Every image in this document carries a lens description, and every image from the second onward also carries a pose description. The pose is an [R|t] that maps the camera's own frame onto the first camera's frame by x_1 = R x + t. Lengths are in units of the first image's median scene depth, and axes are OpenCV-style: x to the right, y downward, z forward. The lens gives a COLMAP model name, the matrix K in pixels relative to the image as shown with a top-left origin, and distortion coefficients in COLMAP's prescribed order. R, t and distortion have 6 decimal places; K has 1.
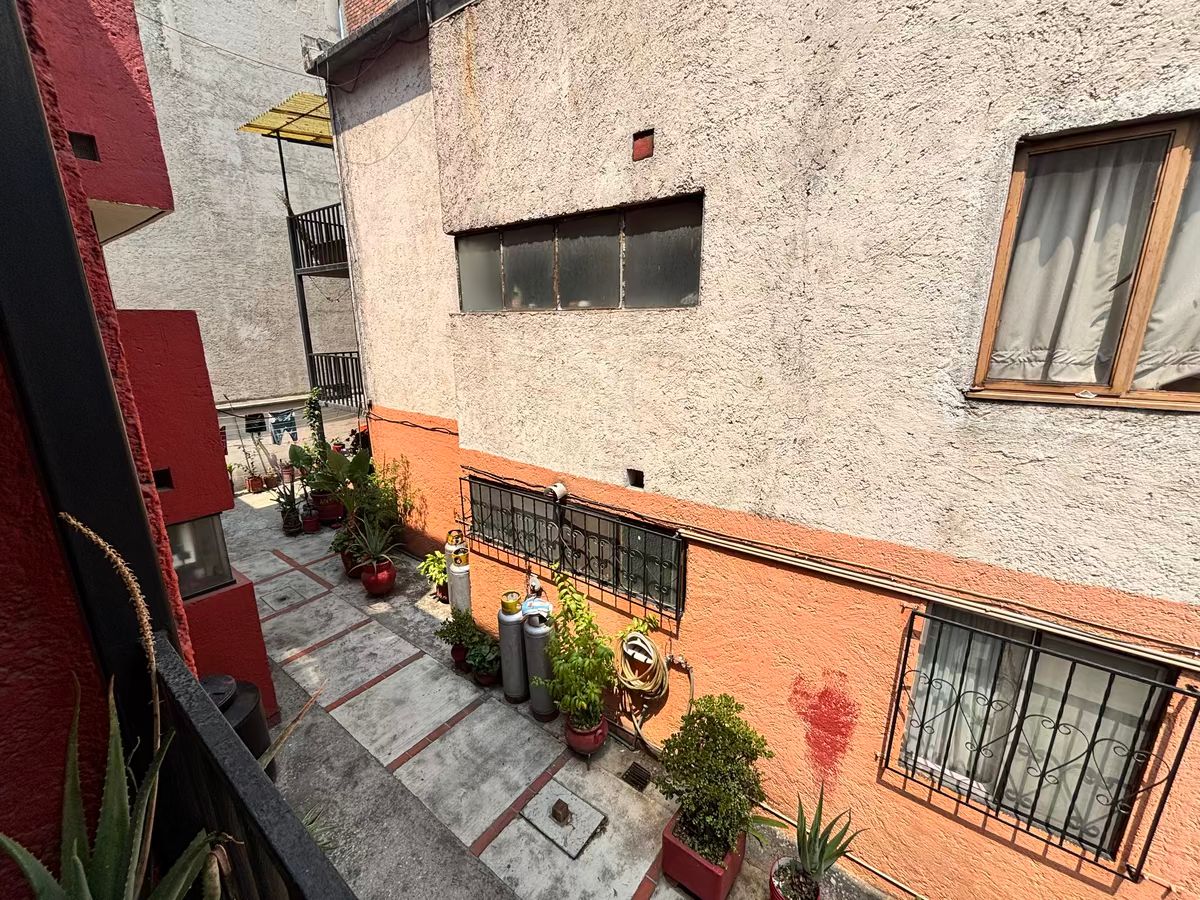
lens RADIAL K [[491.0, 0, 598.1], [0, 491.0, 449.3], [0, 0, 1]] dist [0.004171, 0.000400]
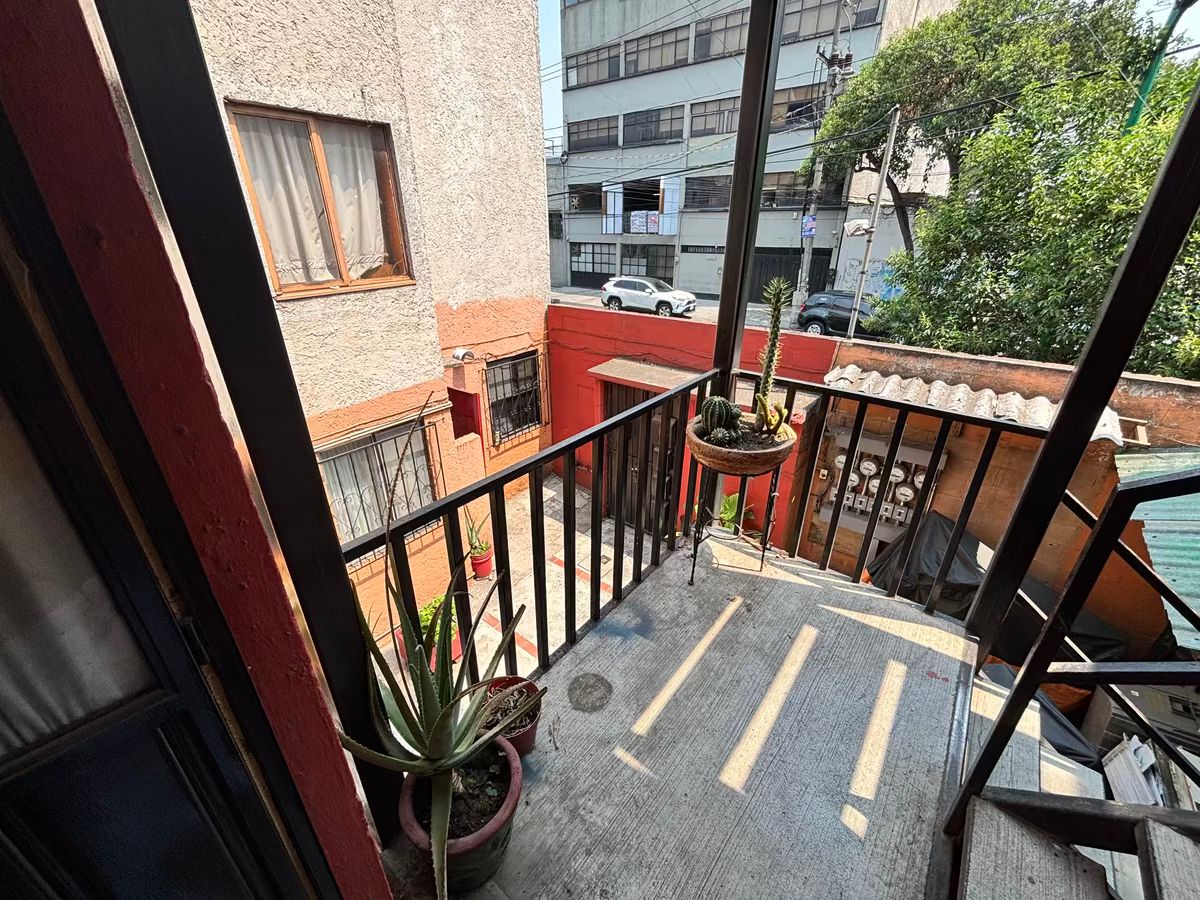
lens RADIAL K [[491.0, 0, 598.1], [0, 491.0, 449.3], [0, 0, 1]] dist [0.004171, 0.000400]
pose [[0.033199, -0.421828, 0.906068, -0.670968], [0.257511, 0.879570, 0.400056, -0.062696], [-0.965705, 0.220041, 0.137826, 0.044937]]
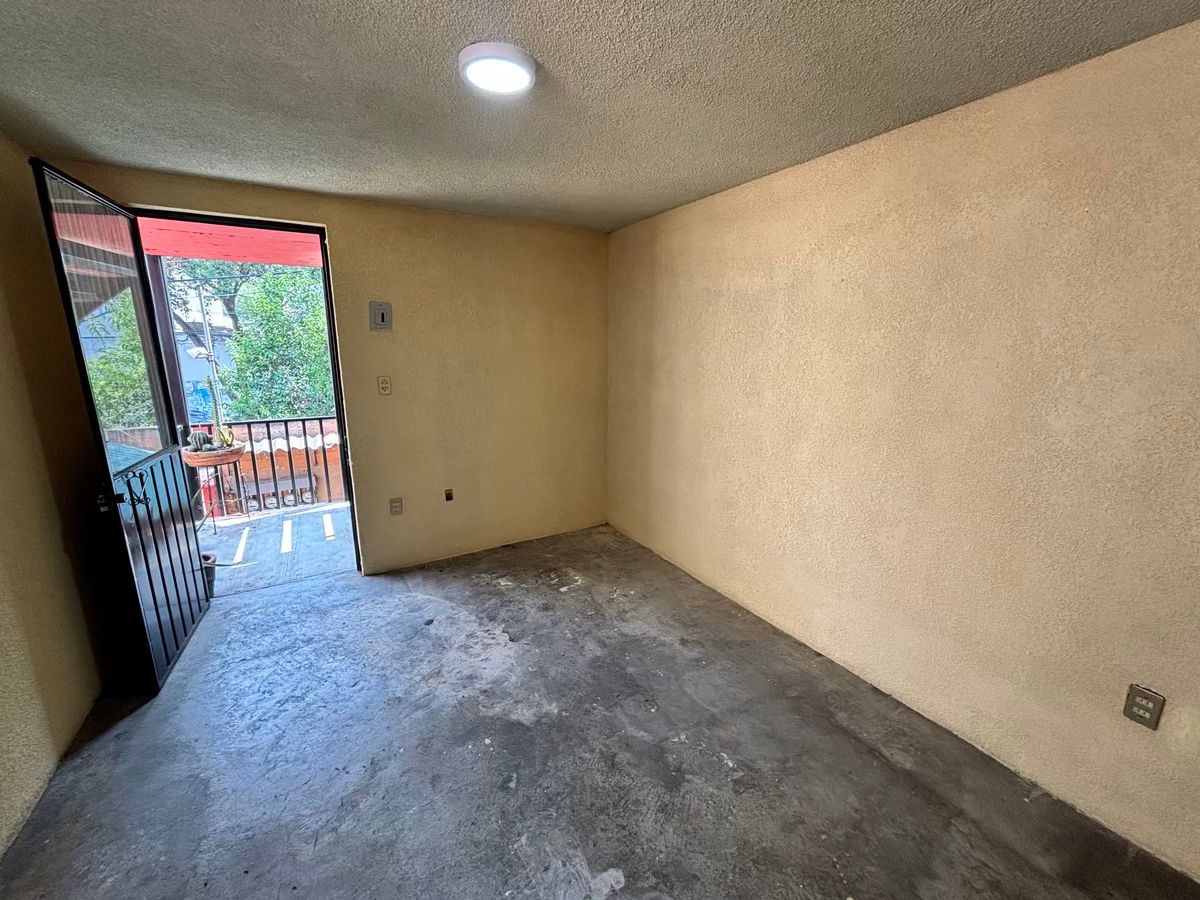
lens RADIAL K [[491.0, 0, 598.1], [0, 491.0, 449.3], [0, 0, 1]] dist [0.004171, 0.000400]
pose [[-0.921496, -0.075300, 0.381017, -1.863028], [0.109177, 0.891246, 0.440182, -0.308927], [-0.372726, 0.447224, -0.813059, 0.875669]]
